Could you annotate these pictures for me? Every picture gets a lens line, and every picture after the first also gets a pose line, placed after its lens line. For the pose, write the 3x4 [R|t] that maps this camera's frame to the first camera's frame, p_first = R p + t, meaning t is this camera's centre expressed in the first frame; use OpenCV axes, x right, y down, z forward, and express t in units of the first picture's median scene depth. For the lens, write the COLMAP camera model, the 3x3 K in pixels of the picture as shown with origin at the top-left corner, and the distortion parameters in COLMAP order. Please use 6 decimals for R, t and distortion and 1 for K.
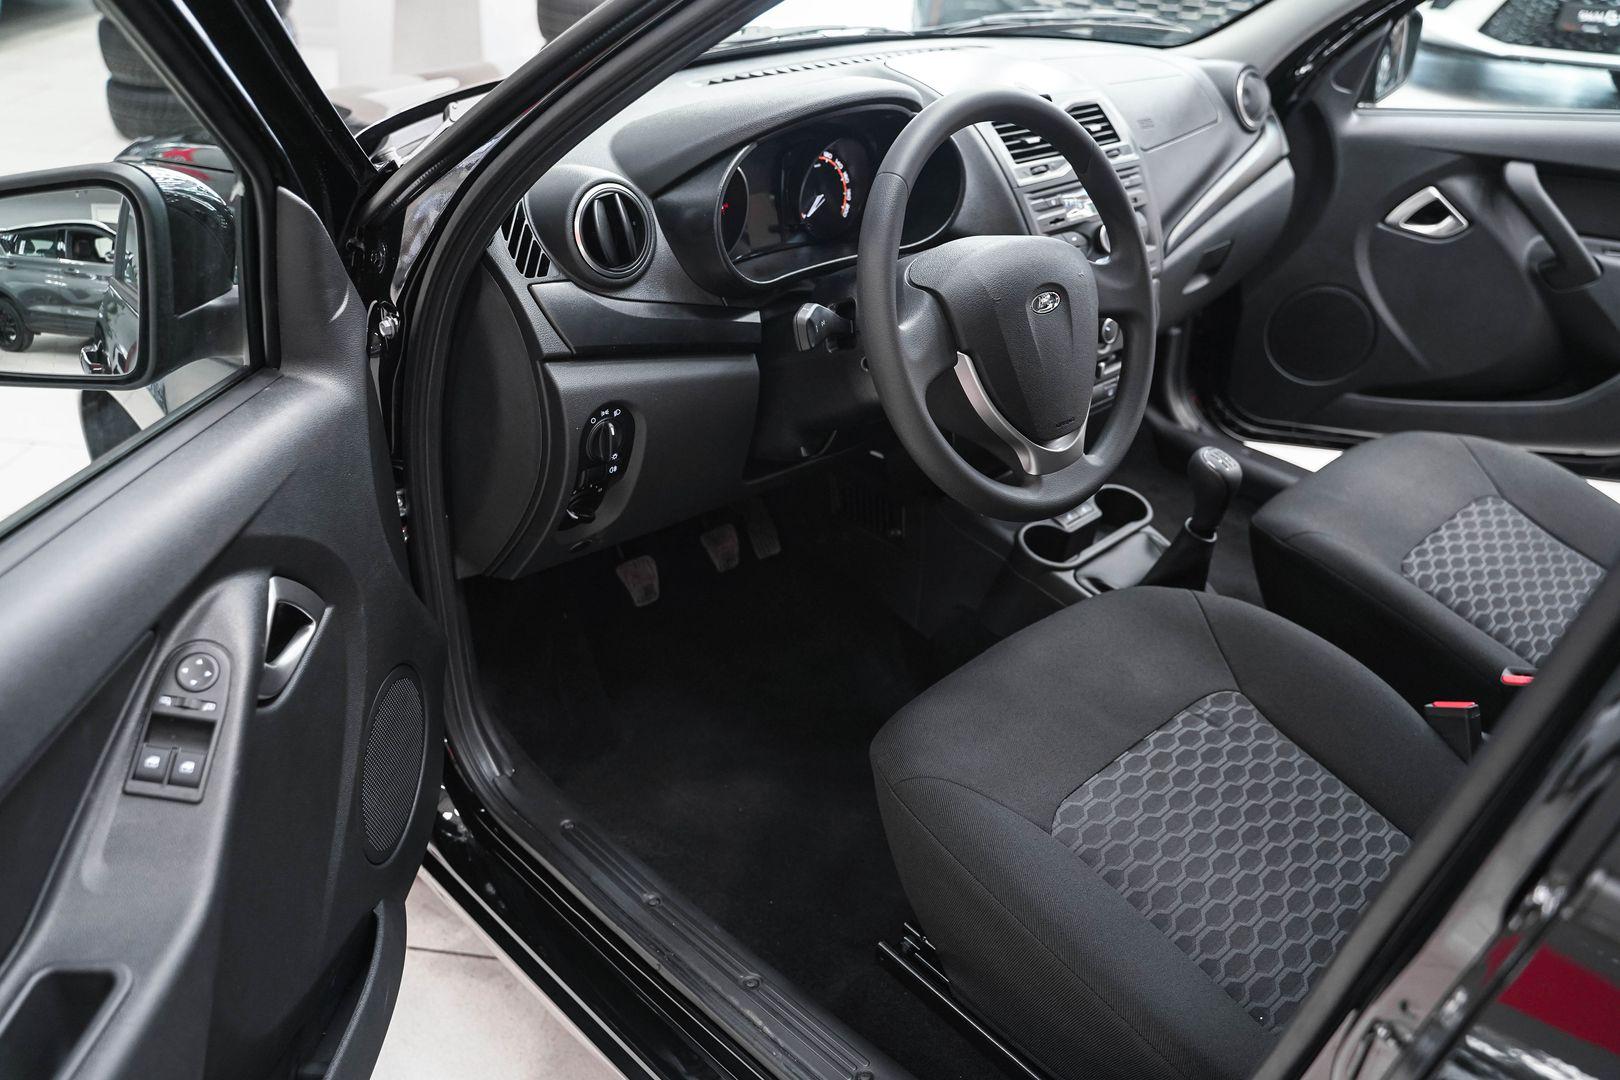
lens RADIAL K [[1301.1, 0, 794.1], [0, 1301.1, 557.9], [0, 0, 1]] dist [-0.110803, 0.075778]
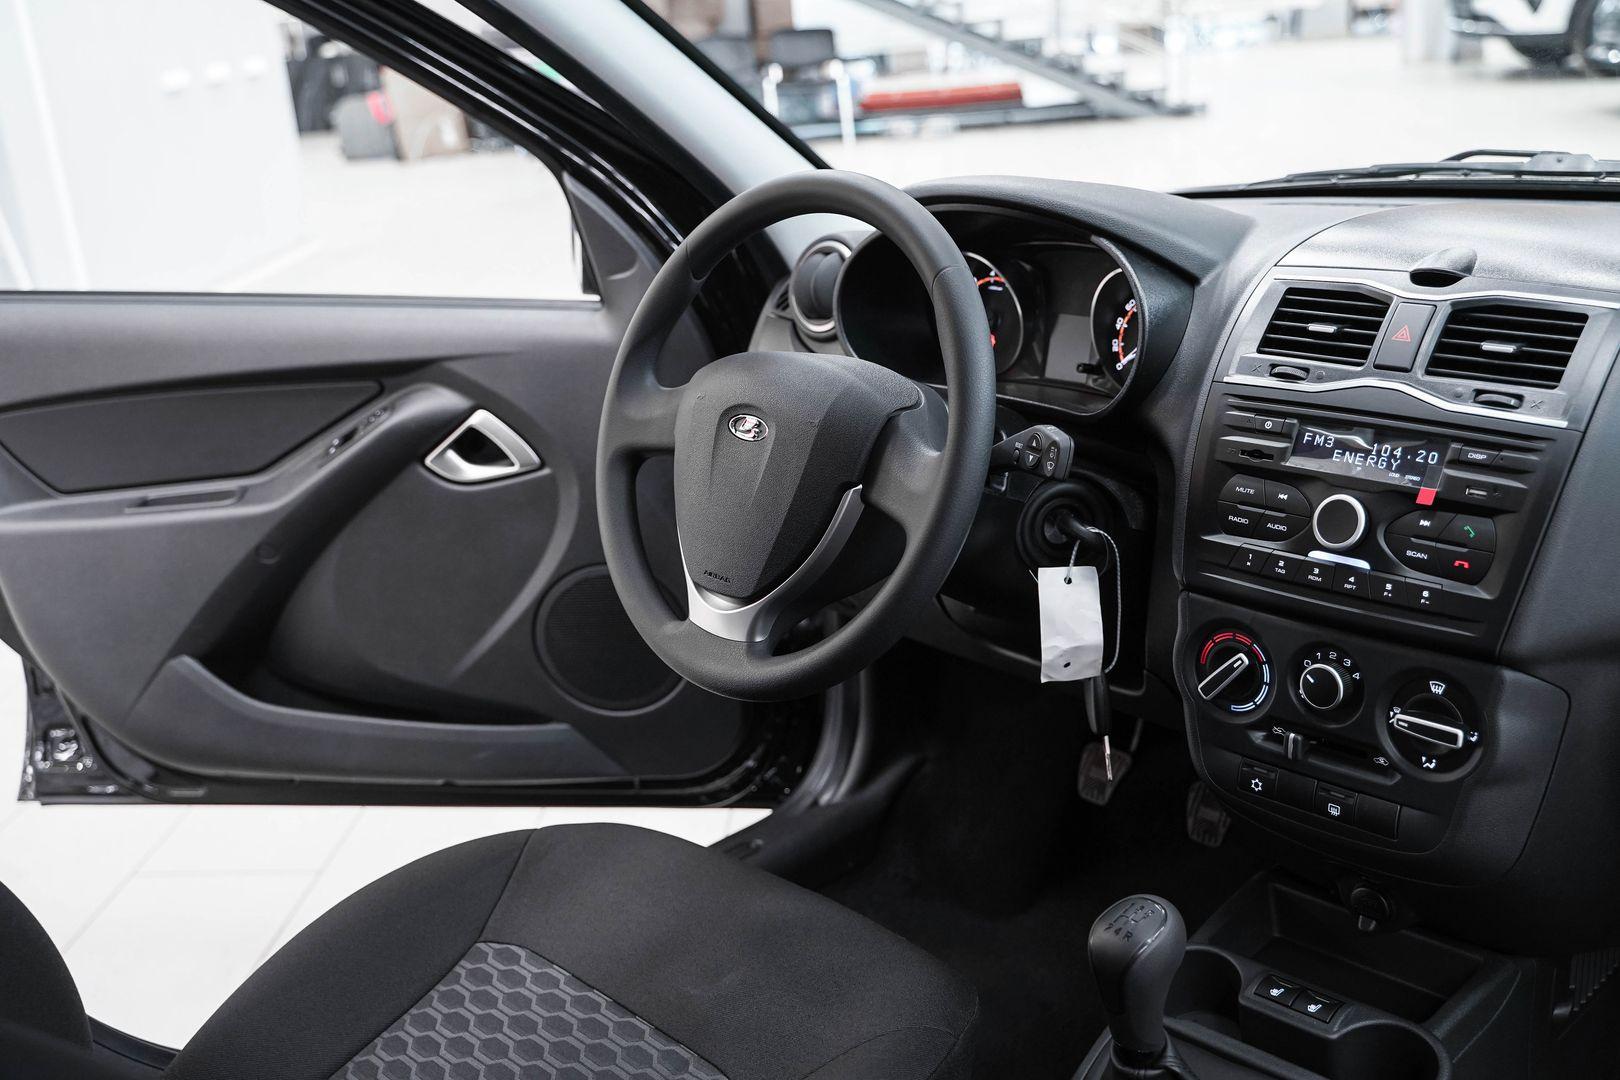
lens RADIAL K [[1655.0, 0, 811.6], [0, 1655.0, 517.3], [0, 0, 1]] dist [-0.036821, 0.000000]
pose [[0.006107, 0.272623, -0.962102, 0.896786], [-0.446617, 0.861572, 0.241302, -0.309537], [0.894705, 0.428217, 0.127019, 0.682024]]
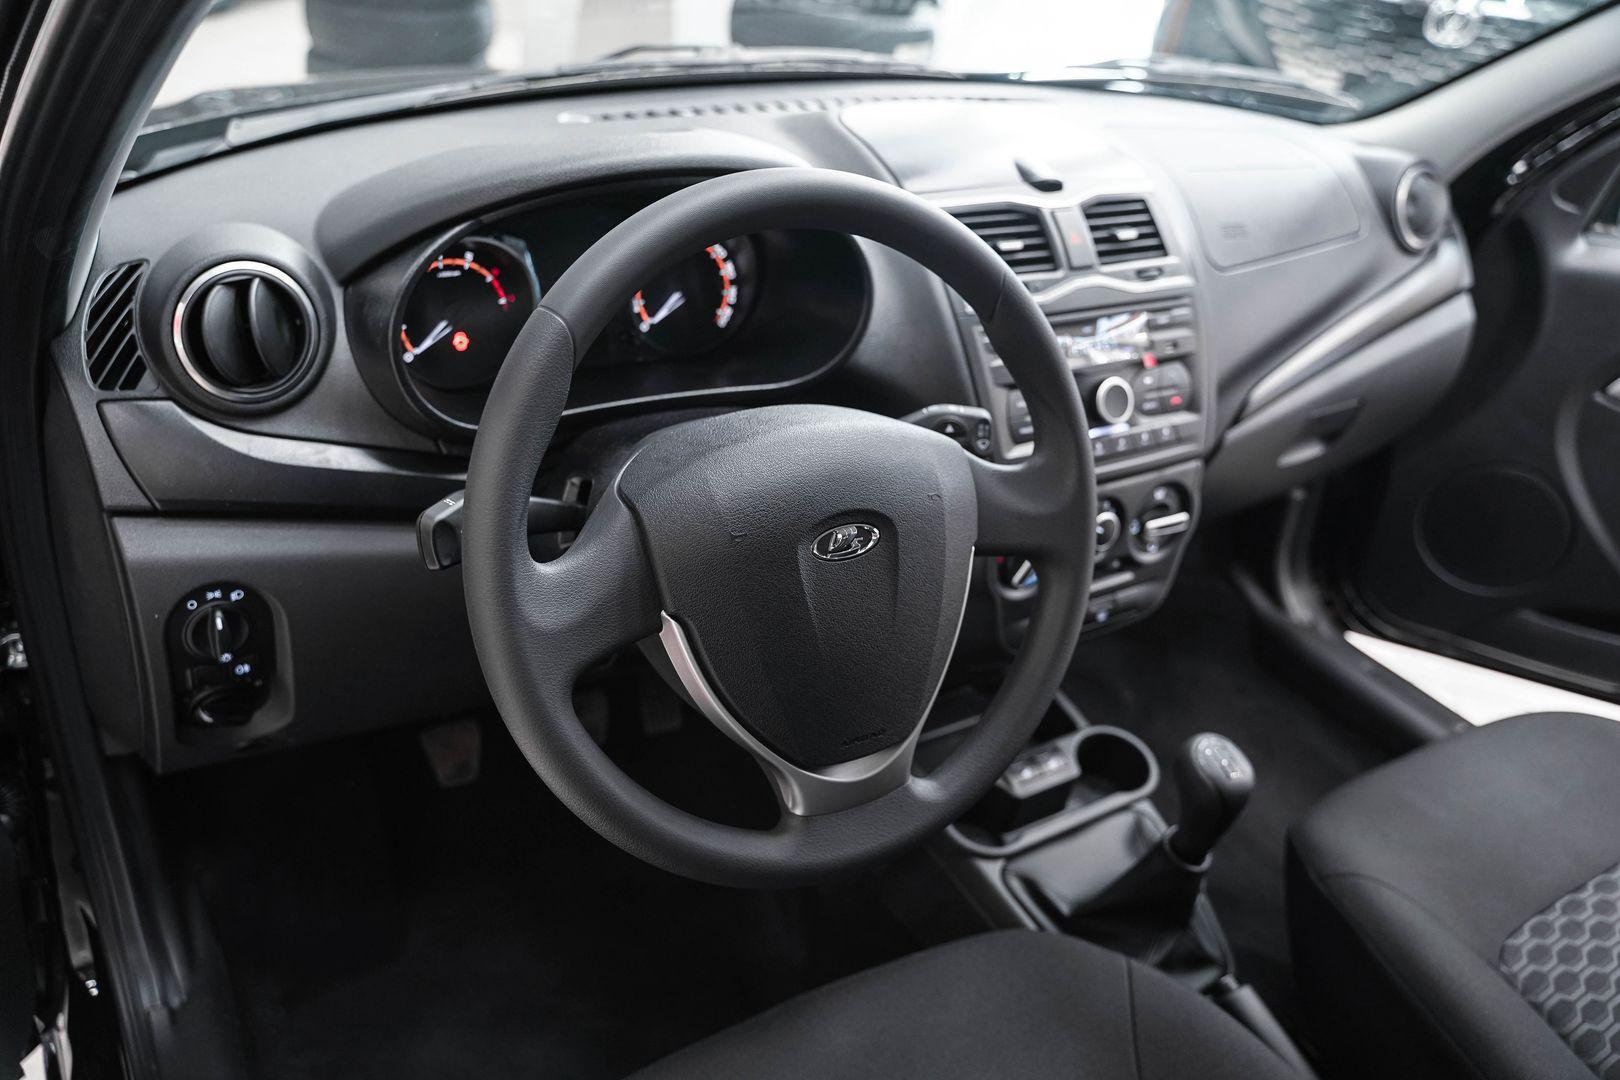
lens RADIAL K [[1301.1, 0, 784.3], [0, 1301.1, 557.5], [0, 0, 1]] dist [-0.110803, 0.075778]
pose [[0.973936, 0.151267, -0.169015, 0.197268], [-0.153588, 0.988135, -0.000669, -0.135730], [0.166909, 0.026610, 0.985613, 0.297013]]
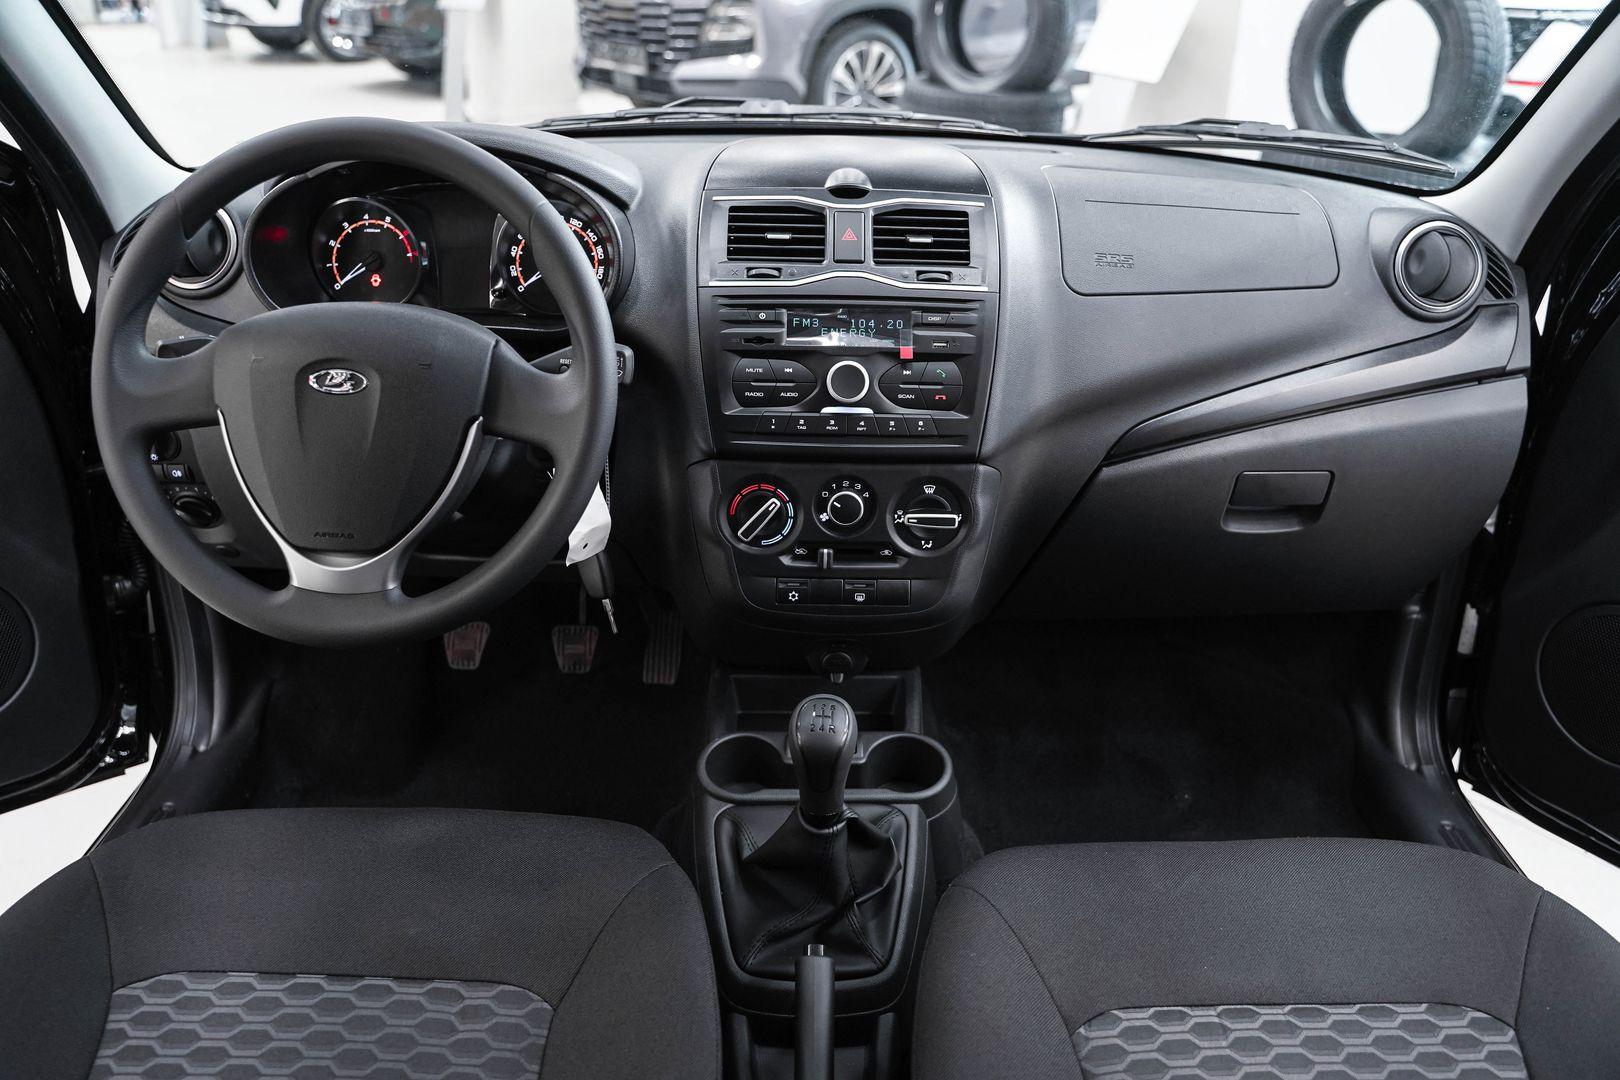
lens RADIAL K [[1301.1, 0, 797.3], [0, 1301.1, 539.5], [0, 0, 1]] dist [-0.110803, 0.075778]
pose [[0.724770, 0.269146, -0.634247, 0.691029], [-0.345006, 0.938592, 0.004050, -0.152630], [0.596389, 0.215883, 0.773120, 0.420101]]
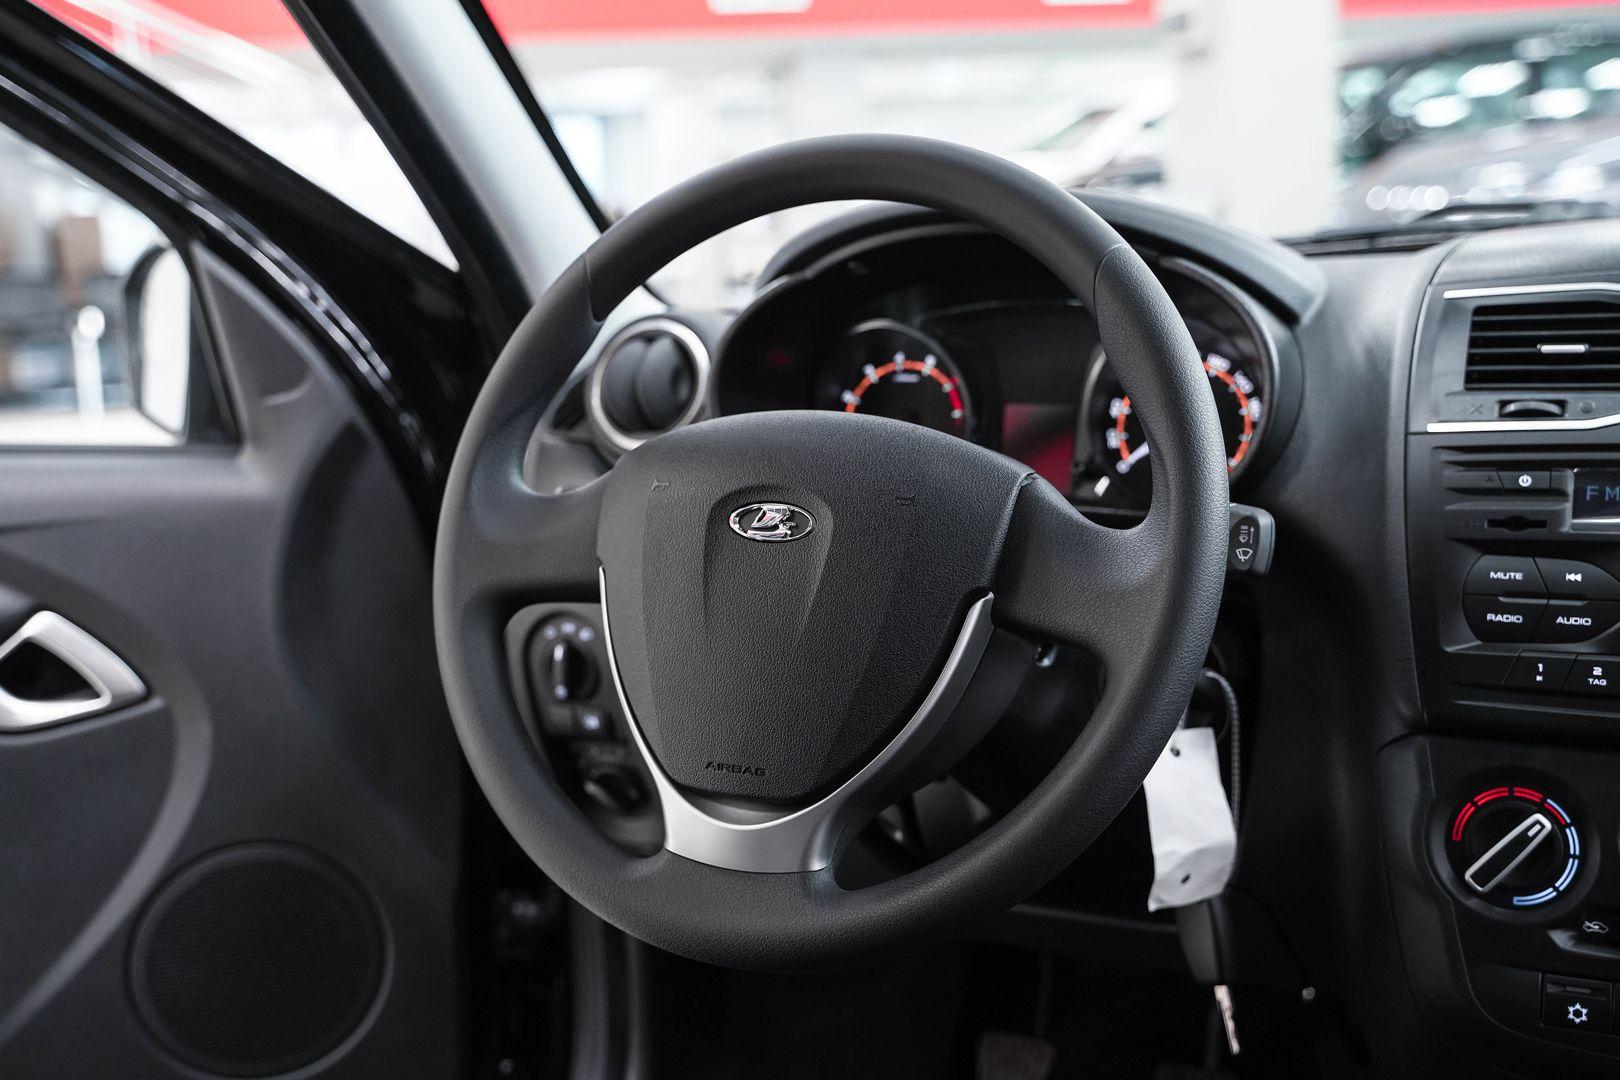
lens RADIAL K [[1877.0, 0, 779.3], [0, 1877.0, 518.6], [0, 0, 1]] dist [0.008322, 0.000000]
pose [[0.352536, 0.096480, -0.930811, 0.647717], [-0.429594, 0.900353, -0.069382, -0.109838], [0.831365, 0.424330, 0.358854, 0.542630]]
